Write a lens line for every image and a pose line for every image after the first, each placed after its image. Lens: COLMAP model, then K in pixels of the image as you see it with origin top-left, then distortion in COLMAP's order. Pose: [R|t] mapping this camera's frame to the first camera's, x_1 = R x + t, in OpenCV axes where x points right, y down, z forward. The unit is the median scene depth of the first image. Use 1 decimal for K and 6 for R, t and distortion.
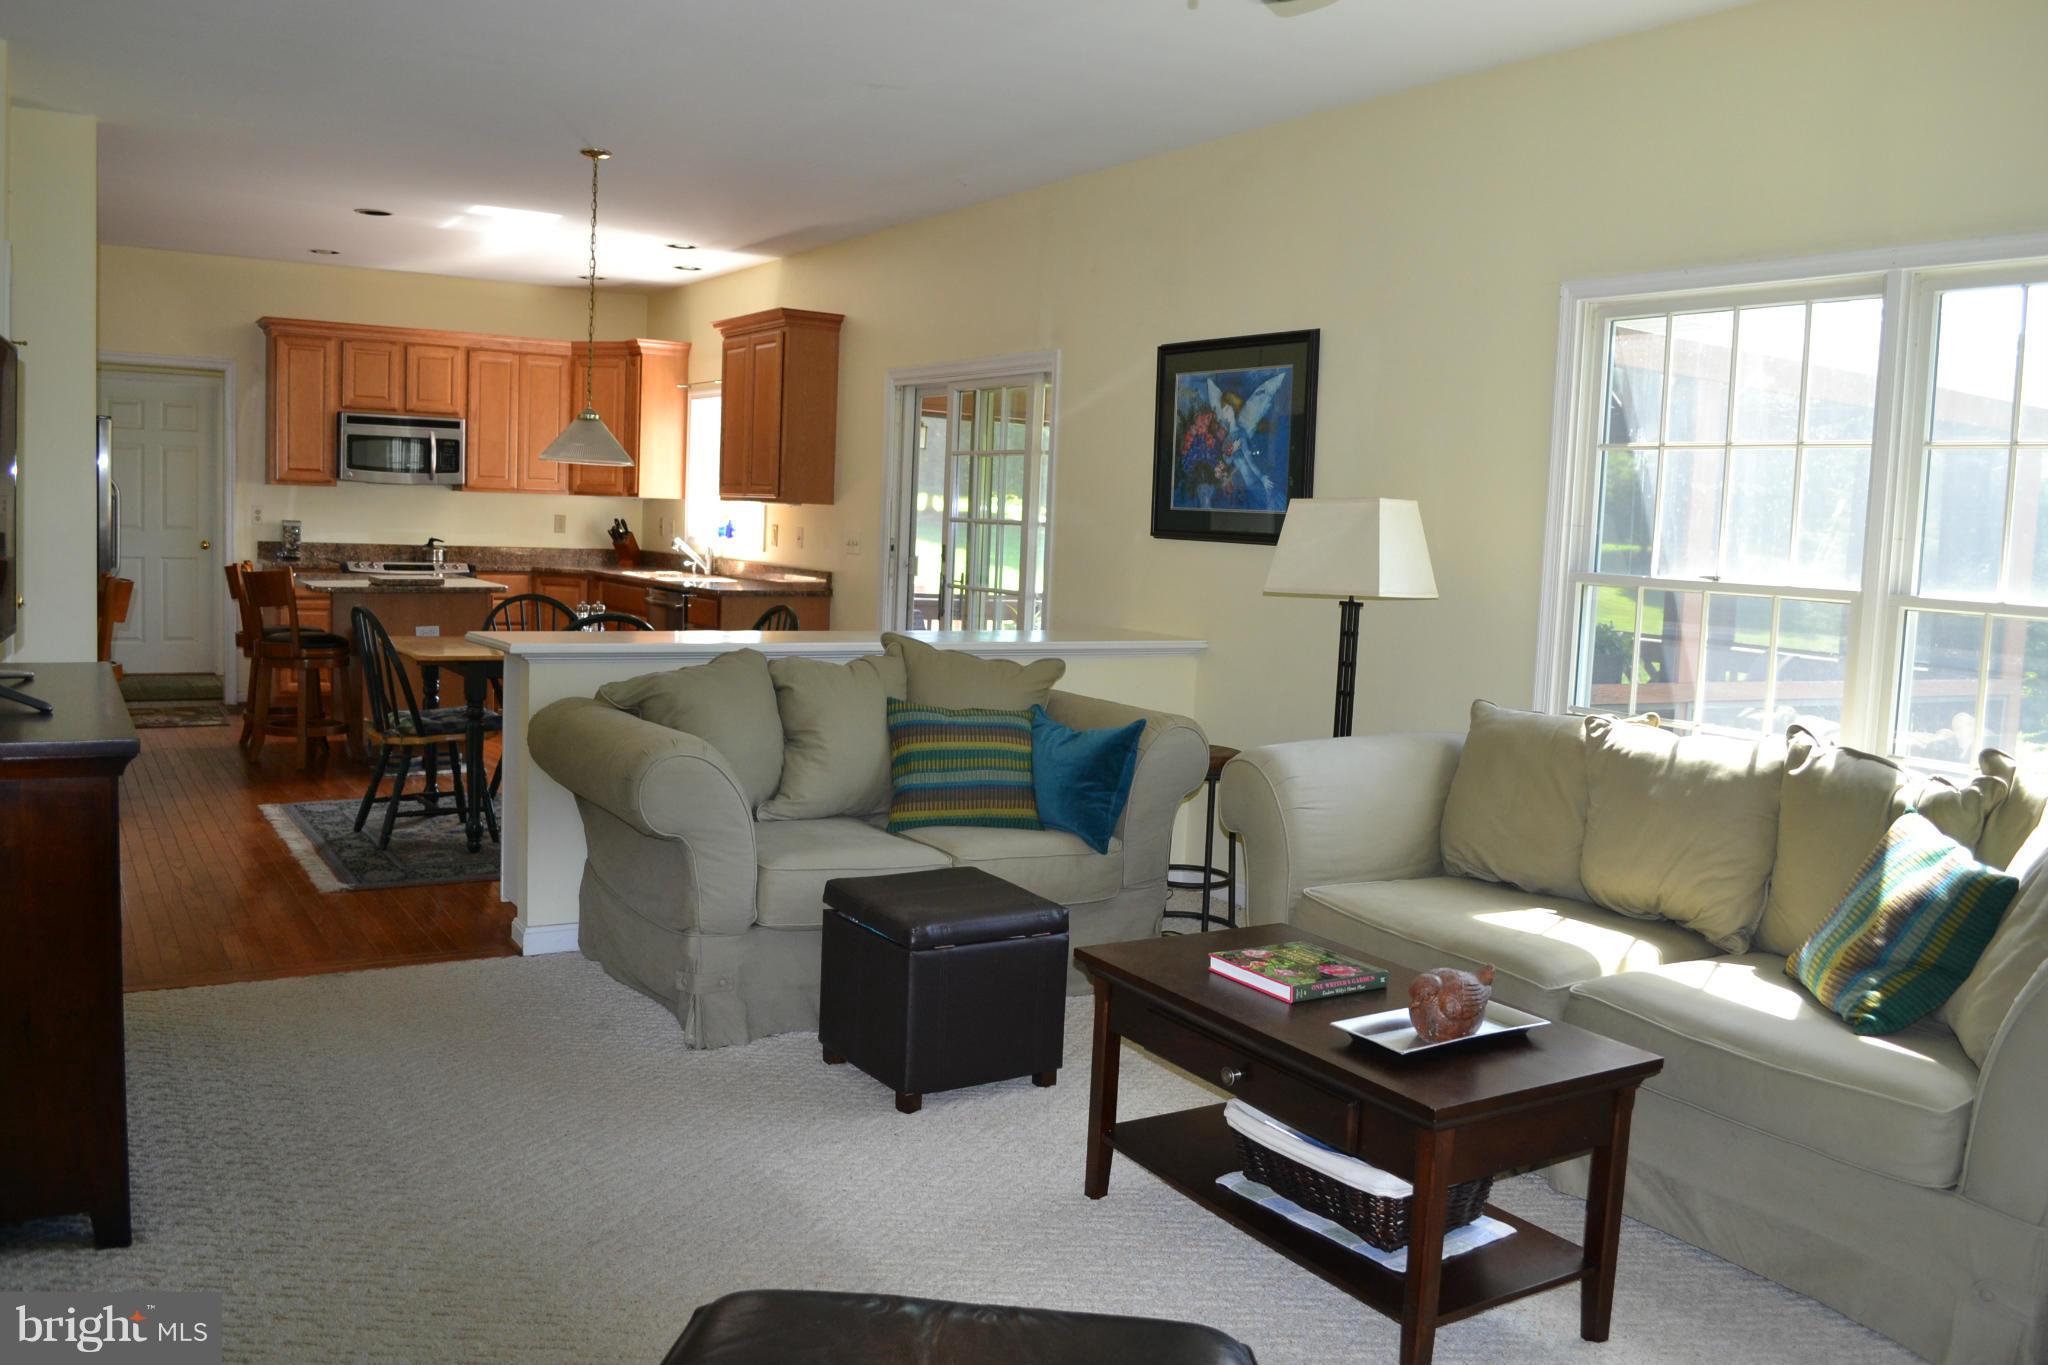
lens RADIAL K [[1564.6, 0, 1024.0], [0, 1564.6, 682.5], [0, 0, 1]] dist [-0.089478, 0.004167]
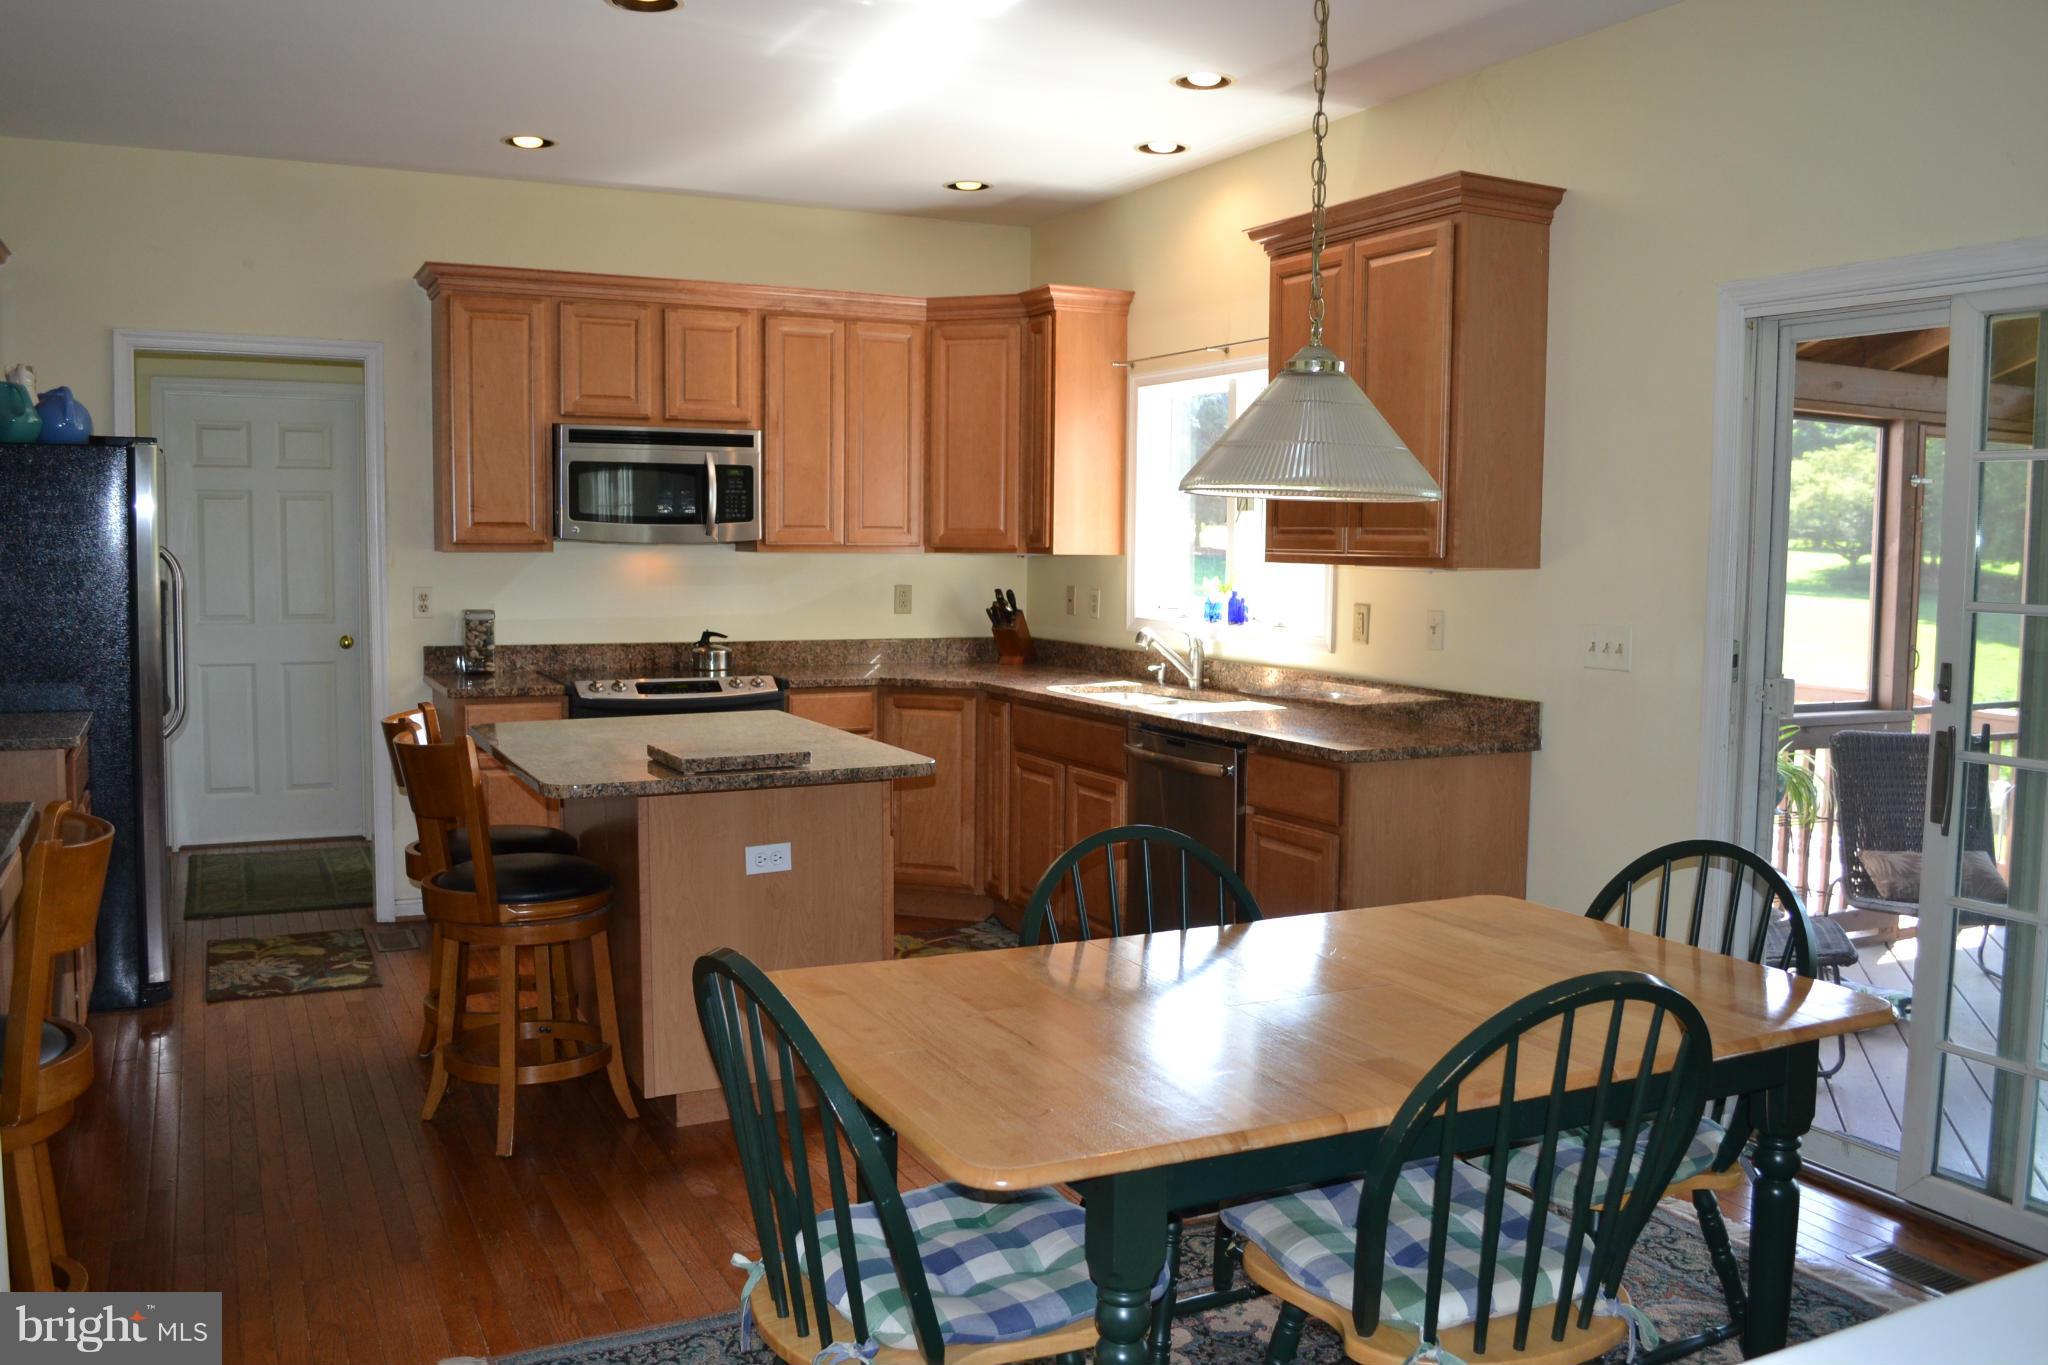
lens RADIAL K [[1641.8, 0, 1024.0], [0, 1641.8, 682.5], [0, 0, 1]] dist [-0.078257, 0.008464]
pose [[0.993470, -0.022602, -0.111834, -0.196738], [0.020140, 0.999530, -0.023095, -0.058294], [0.112303, 0.020692, 0.993459, 0.394158]]
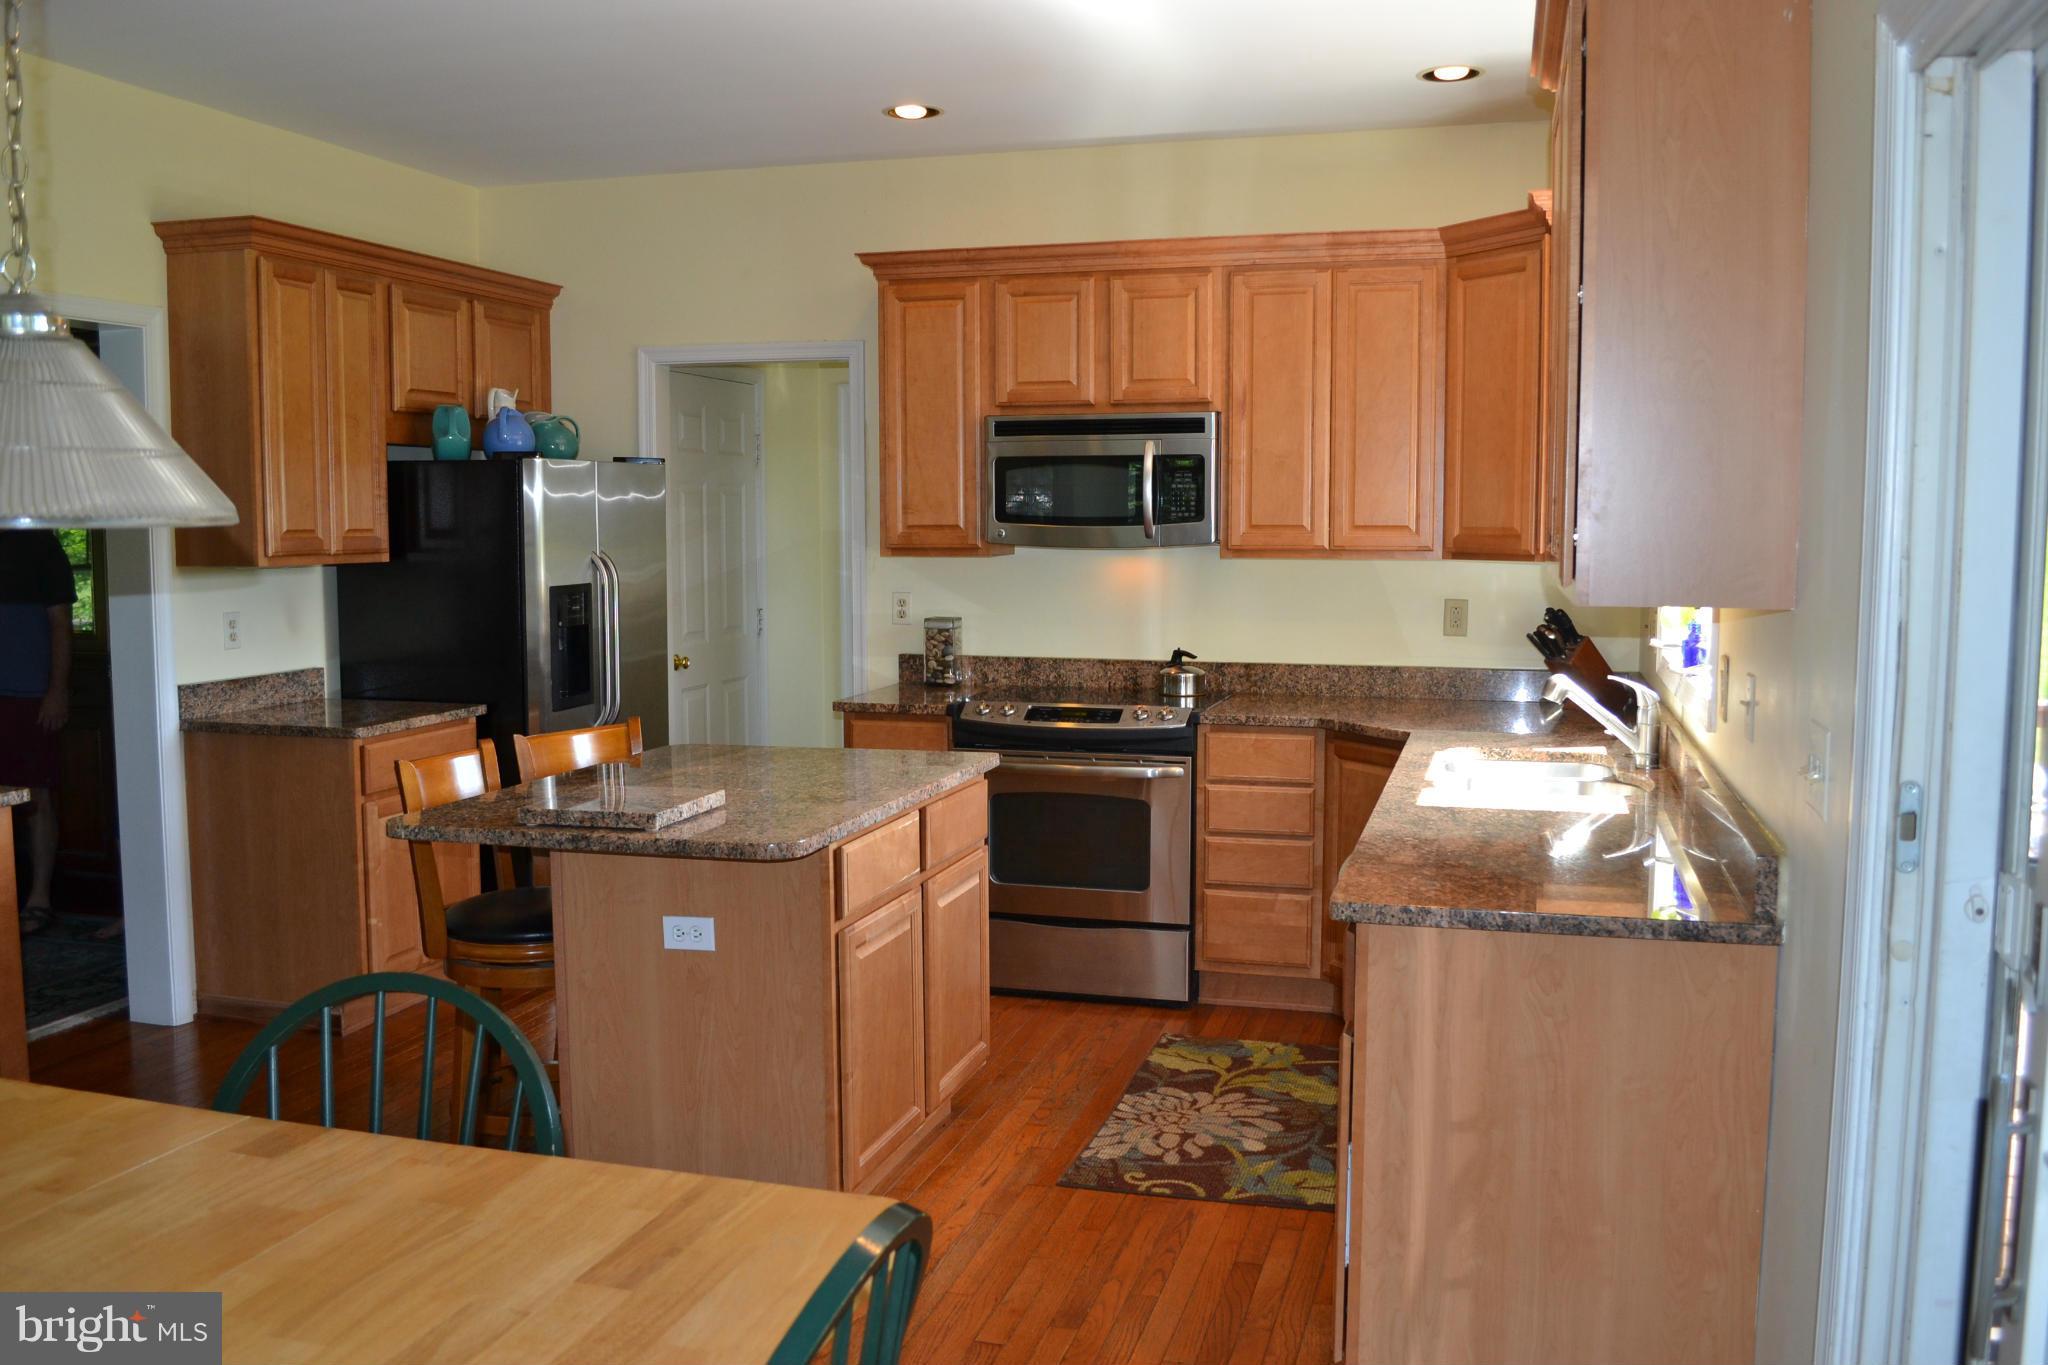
lens RADIAL K [[1701.8, 0, 1024.0], [0, 1701.8, 682.5], [0, 0, 1]] dist [-0.075593, -0.000815]
pose [[0.662751, 0.029325, -0.748265, 0.005572], [-0.050282, 0.998720, -0.005396, -0.079543], [0.747150, 0.041201, 0.663377, 0.606534]]
